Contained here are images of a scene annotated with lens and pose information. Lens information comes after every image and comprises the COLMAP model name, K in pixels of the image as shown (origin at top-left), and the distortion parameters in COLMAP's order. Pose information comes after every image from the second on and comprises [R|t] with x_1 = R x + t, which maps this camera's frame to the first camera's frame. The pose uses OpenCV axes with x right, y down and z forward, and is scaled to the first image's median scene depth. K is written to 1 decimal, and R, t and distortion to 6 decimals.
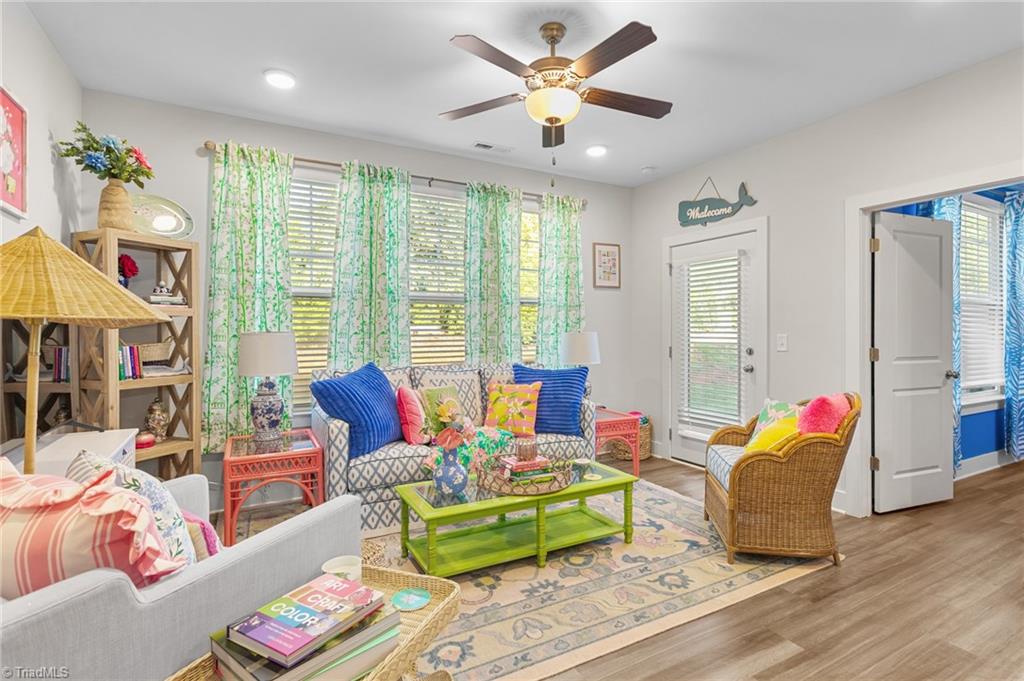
lens RADIAL K [[487.4, 0, 509.4], [0, 487.4, 338.2], [0, 0, 1]] dist [-0.006074, 0.004008]
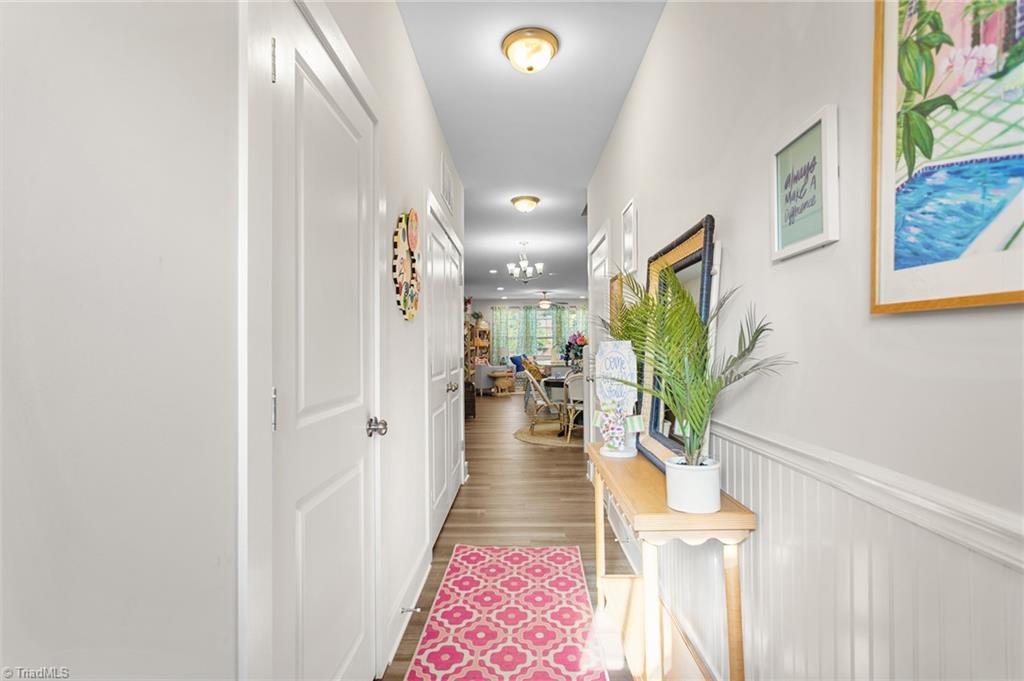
lens RADIAL K [[487.4, 0, 511.2], [0, 487.4, 342.8], [0, 0, 1]] dist [-0.006074, 0.004008]
pose [[0.870303, -0.012957, -0.492346, 1.713724], [0.001749, 0.999729, -0.023218, 0.050154], [0.492513, 0.019346, 0.870090, -2.775681]]
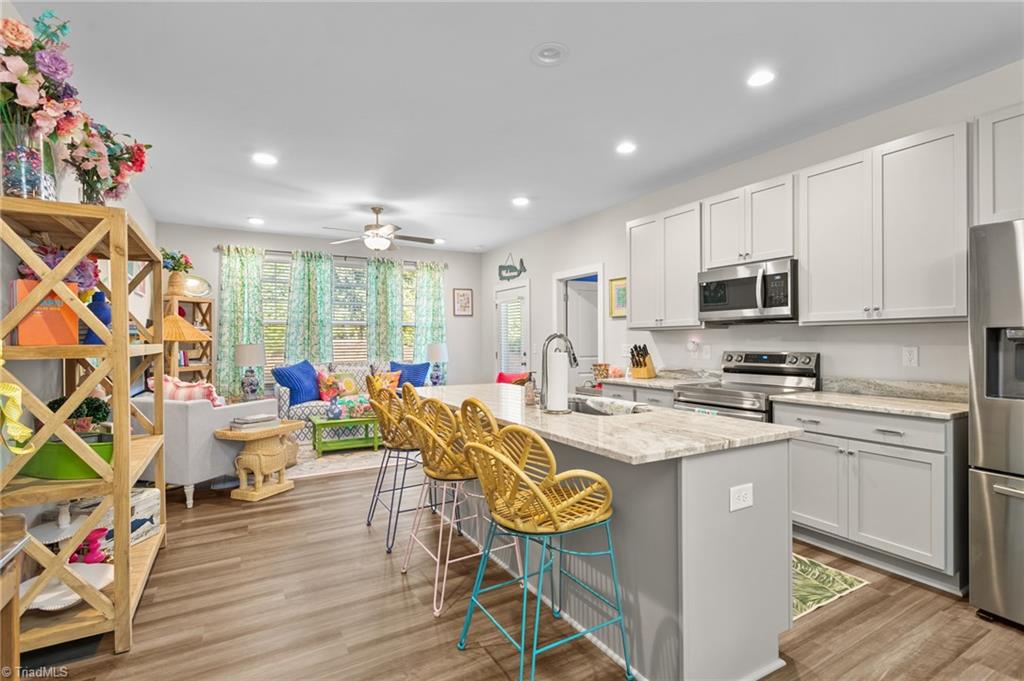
lens RADIAL K [[487.4, 0, 507.4], [0, 487.4, 342.0], [0, 0, 1]] dist [-0.006074, 0.004008]
pose [[0.999858, -0.004130, 0.016356, 0.449378], [0.004393, 0.999861, -0.016076, 0.013495], [-0.016287, 0.016146, 0.999737, -0.864683]]
